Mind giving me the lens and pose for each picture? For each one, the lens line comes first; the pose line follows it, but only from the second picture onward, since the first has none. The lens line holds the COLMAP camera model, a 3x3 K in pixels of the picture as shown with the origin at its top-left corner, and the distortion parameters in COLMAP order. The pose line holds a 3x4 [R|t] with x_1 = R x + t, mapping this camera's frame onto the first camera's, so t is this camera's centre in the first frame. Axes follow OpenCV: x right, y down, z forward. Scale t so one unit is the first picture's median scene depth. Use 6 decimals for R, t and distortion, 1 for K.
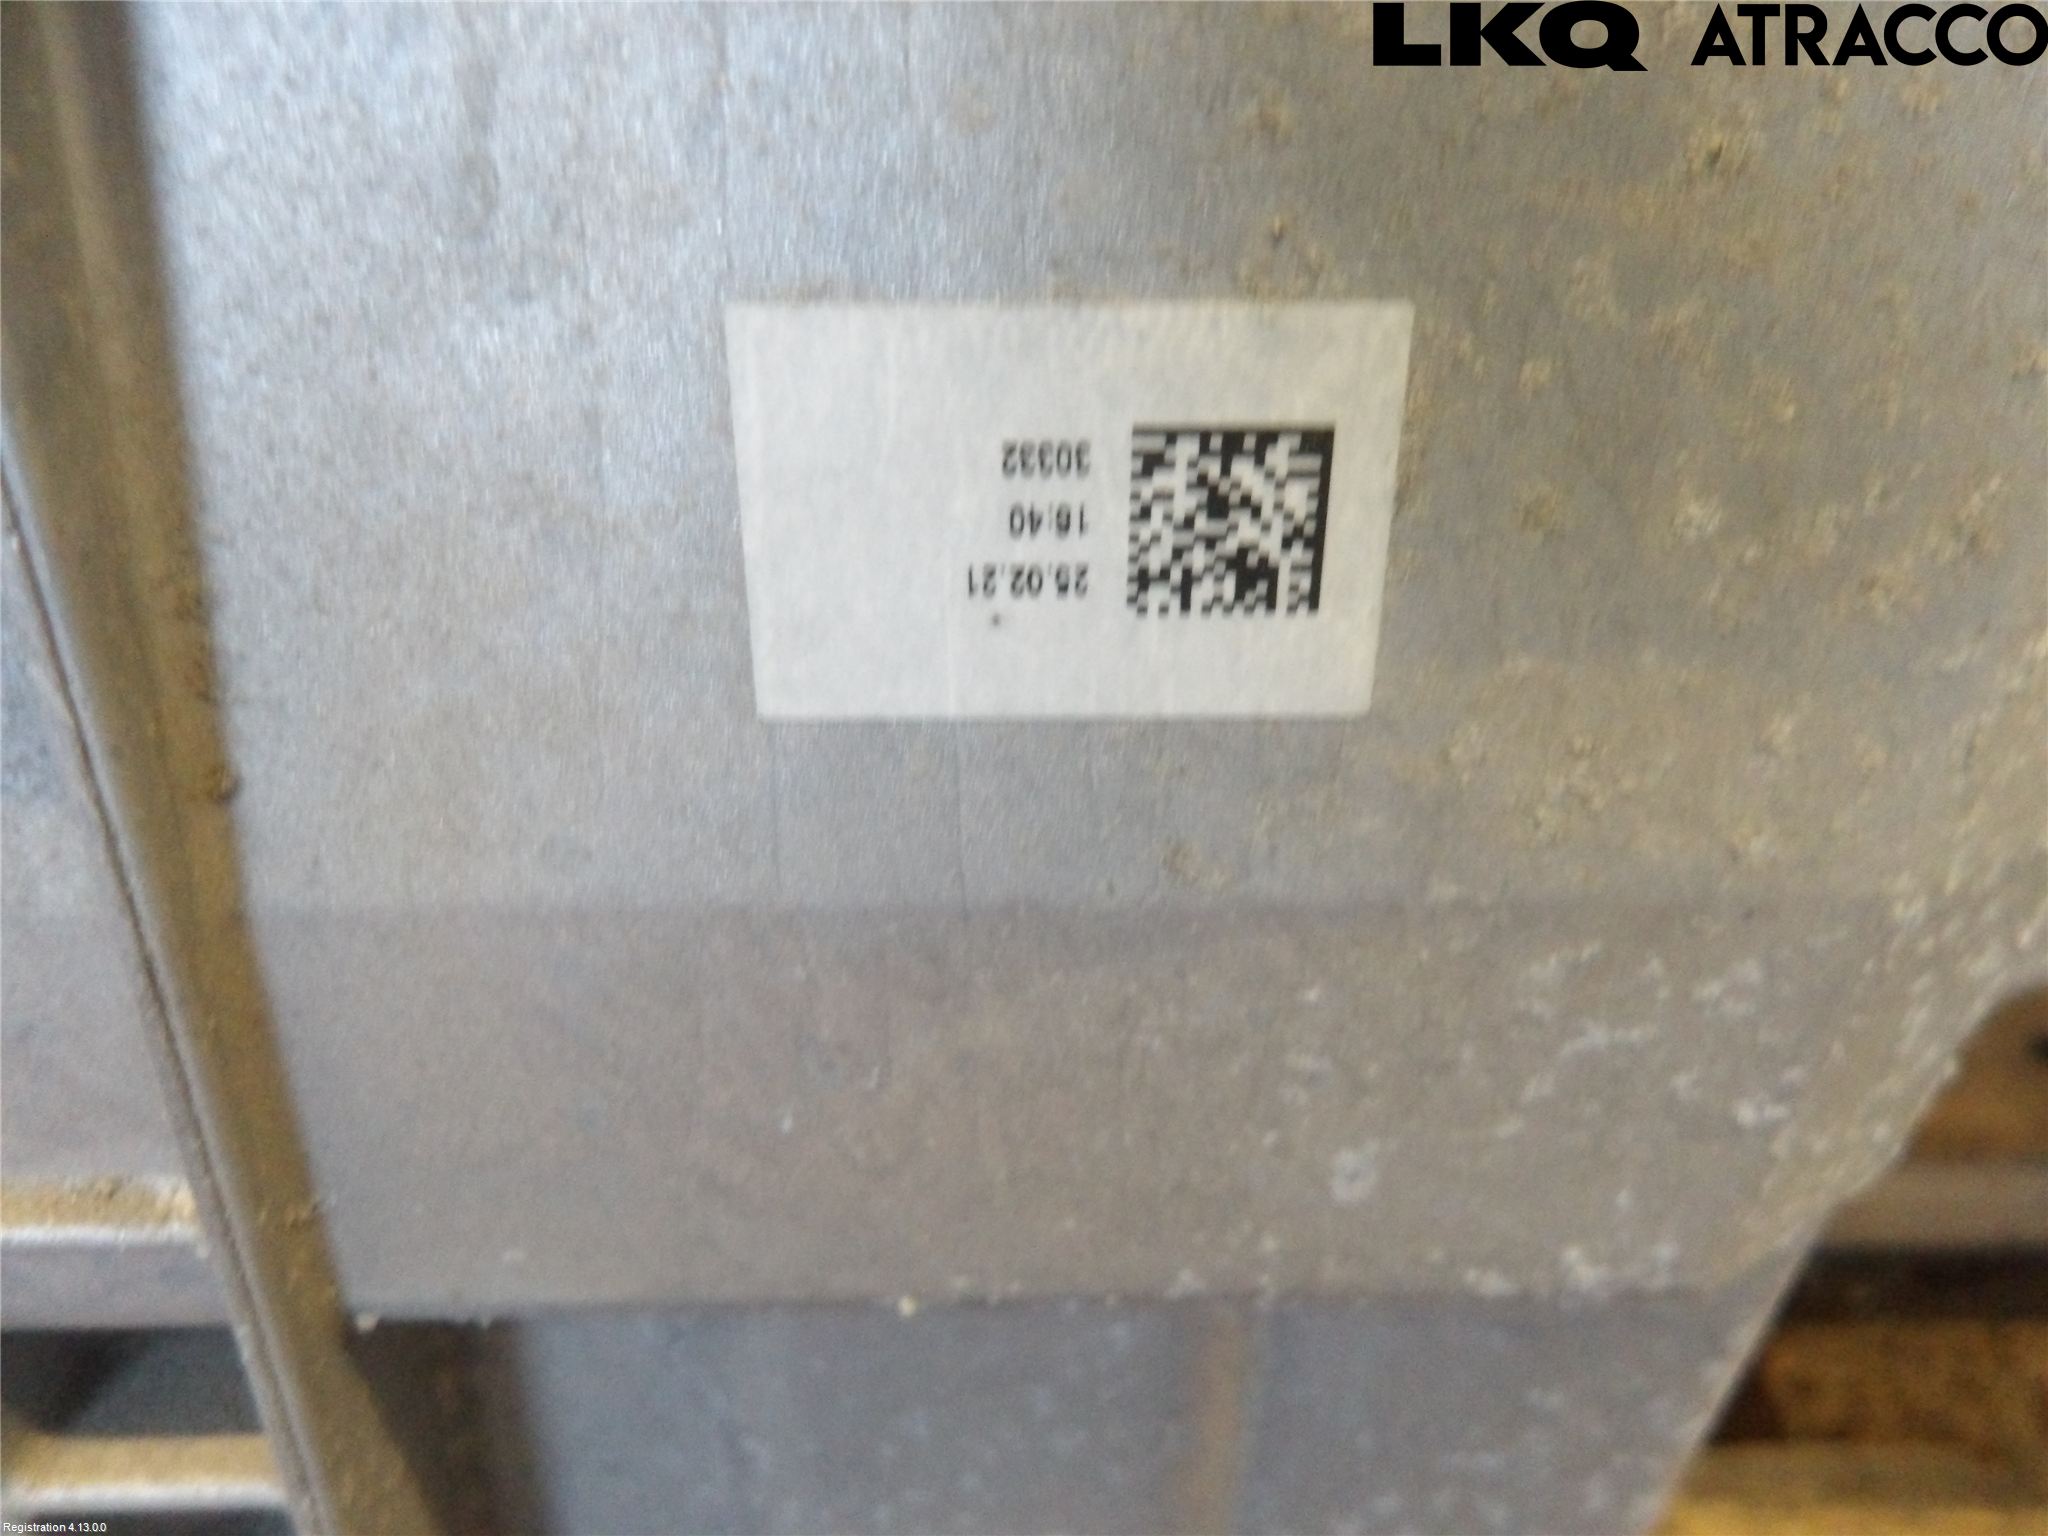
lens RADIAL K [[1645.5, 0, 1024.0], [0, 1645.5, 768.0], [0, 0, 1]] dist [0.028052, -0.040088]
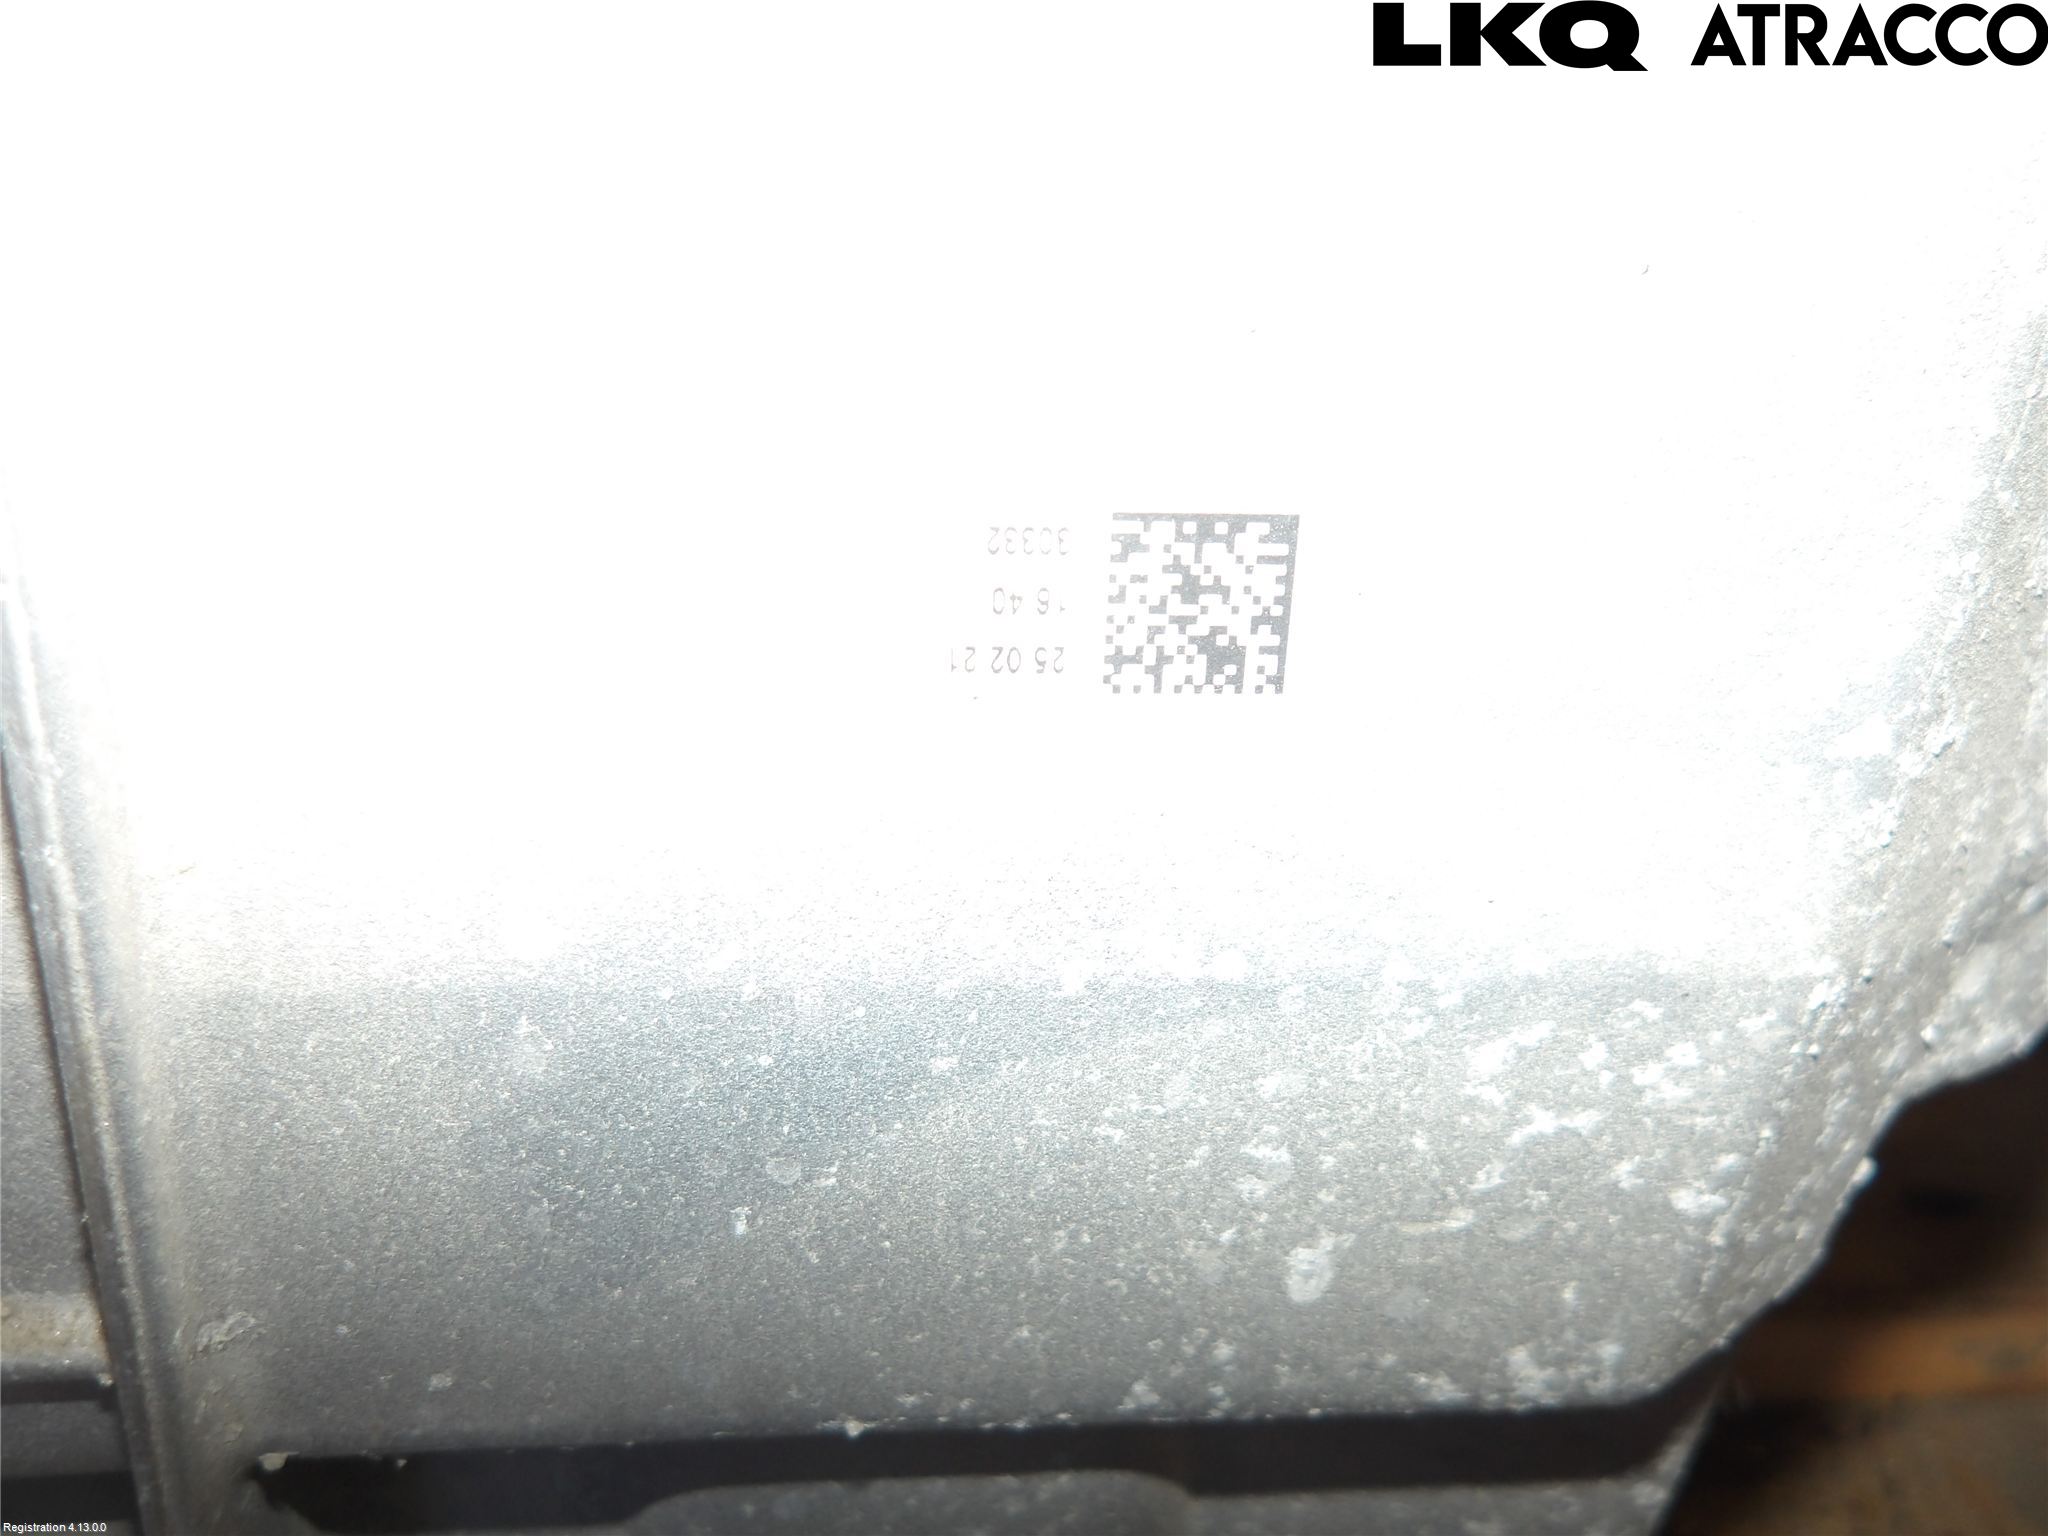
lens RADIAL K [[1645.5, 0, 1024.0], [0, 1645.5, 768.0], [0, 0, 1]] dist [0.028052, -0.040088]
pose [[0.996399, 0.006845, 0.084510, -0.074120], [0.003326, 0.992814, -0.119625, 0.077586], [-0.084722, 0.119475, 0.989216, -0.014587]]
